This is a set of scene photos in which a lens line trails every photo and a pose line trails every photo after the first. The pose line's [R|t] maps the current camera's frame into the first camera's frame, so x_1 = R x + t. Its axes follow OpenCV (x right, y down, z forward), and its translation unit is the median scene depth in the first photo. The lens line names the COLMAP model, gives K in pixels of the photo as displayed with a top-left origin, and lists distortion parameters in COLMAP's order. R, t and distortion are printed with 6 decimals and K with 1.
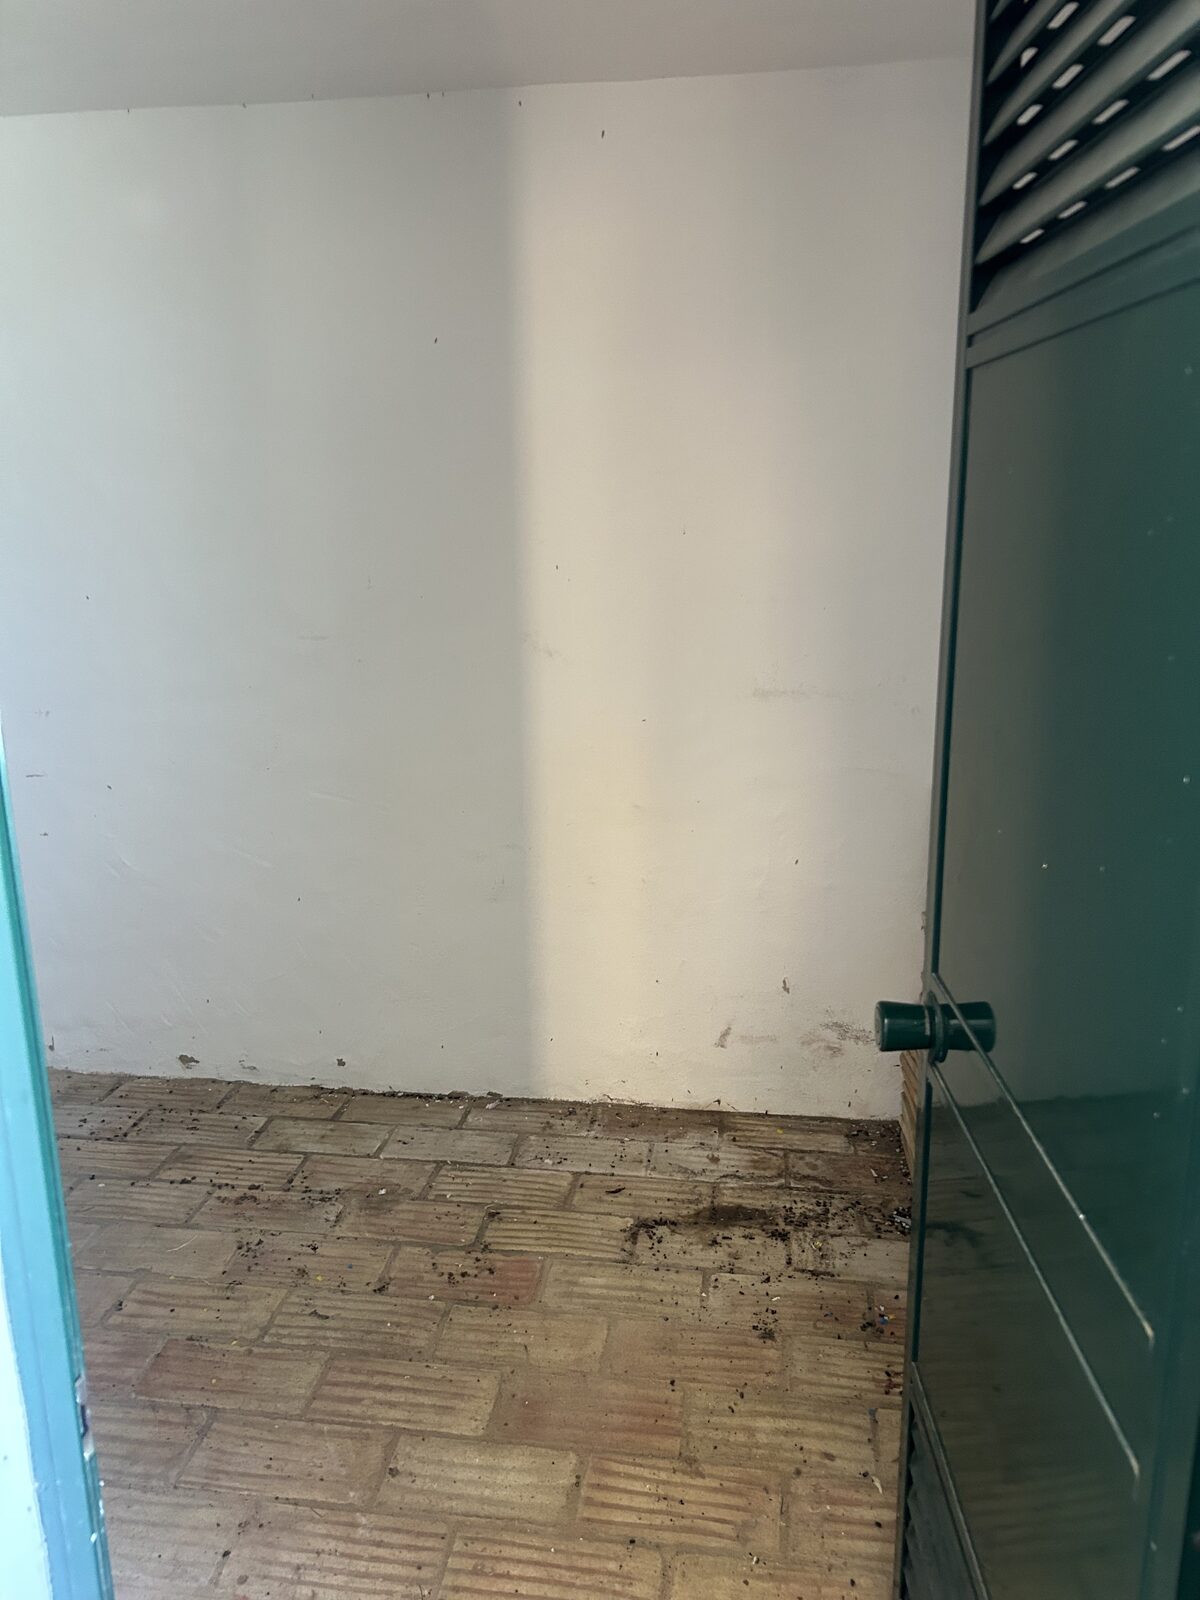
lens RADIAL K [[1205.3, 0, 591.5], [0, 1205.3, 788.3], [0, 0, 1]] dist [0.030096, -0.037024]
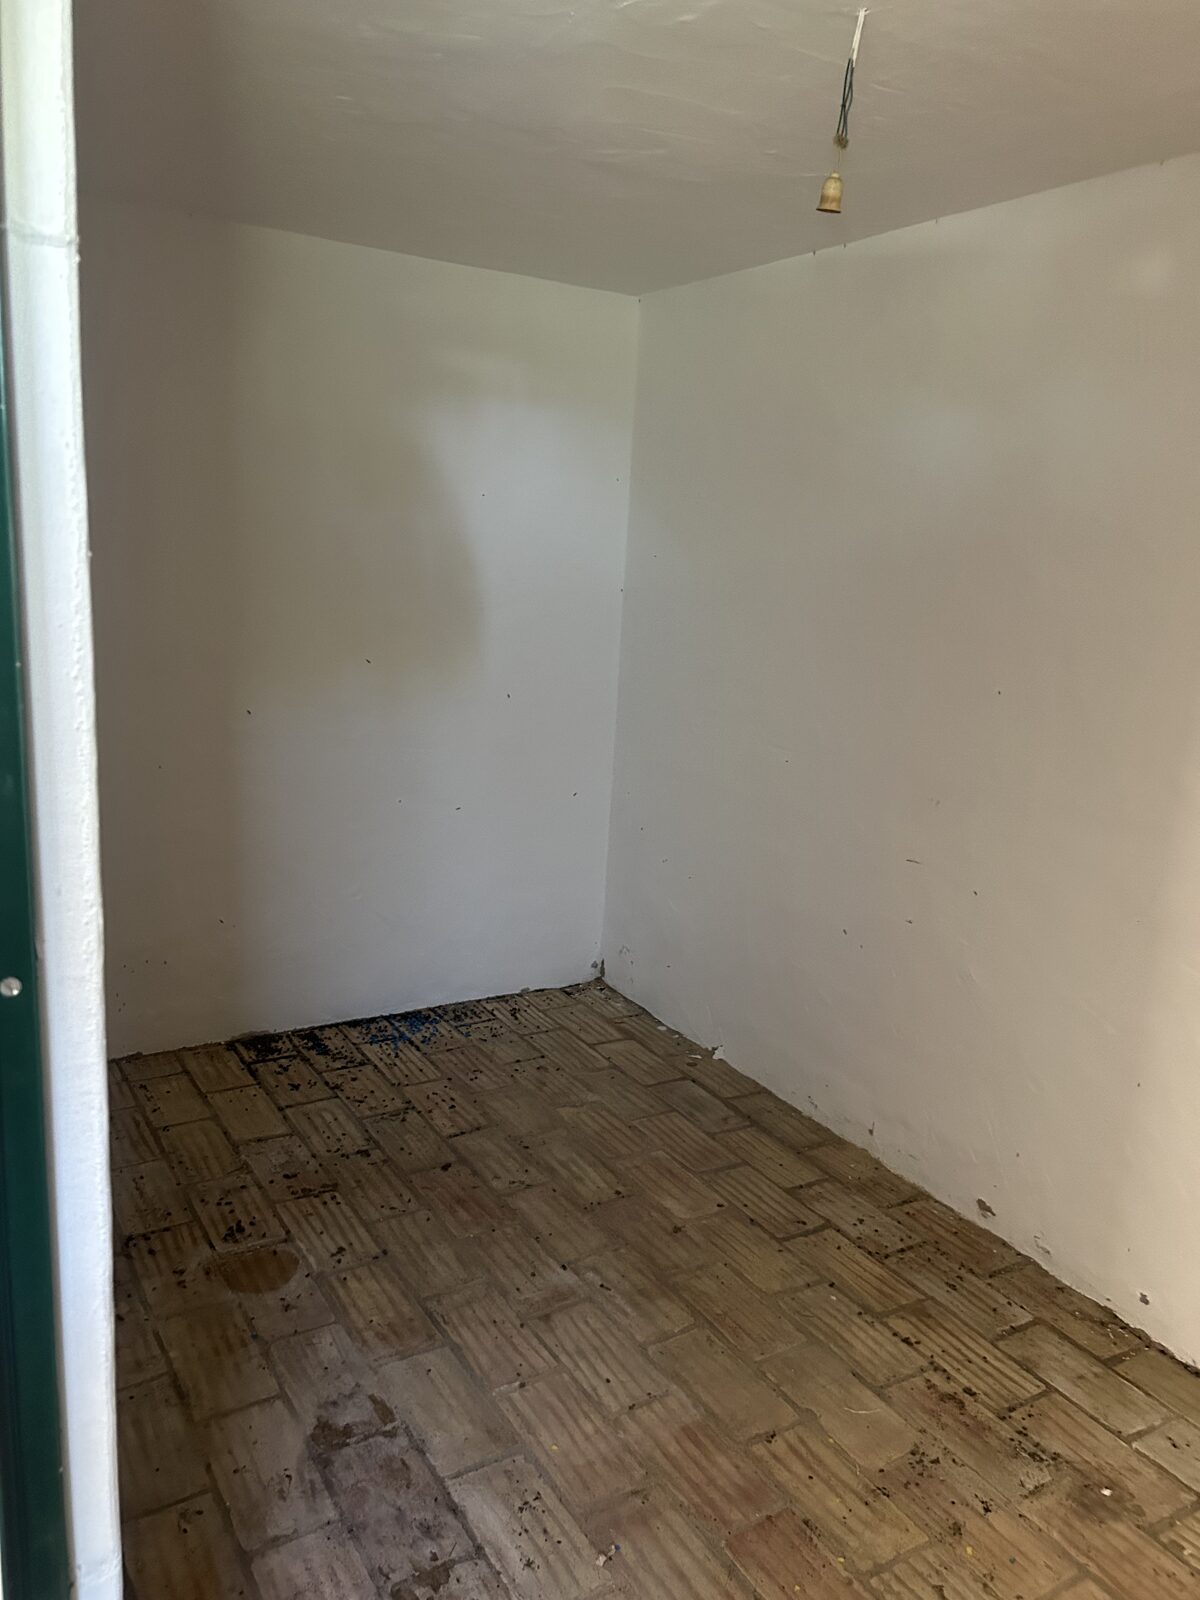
lens RADIAL K [[1205.3, 0, 596.5], [0, 1205.3, 793.7], [0, 0, 1]] dist [0.030096, -0.037024]
pose [[0.644625, 0.200901, -0.737629, 0.098257], [-0.240308, 0.969196, 0.053962, -0.062990], [0.725748, 0.142473, 0.673046, 0.170126]]
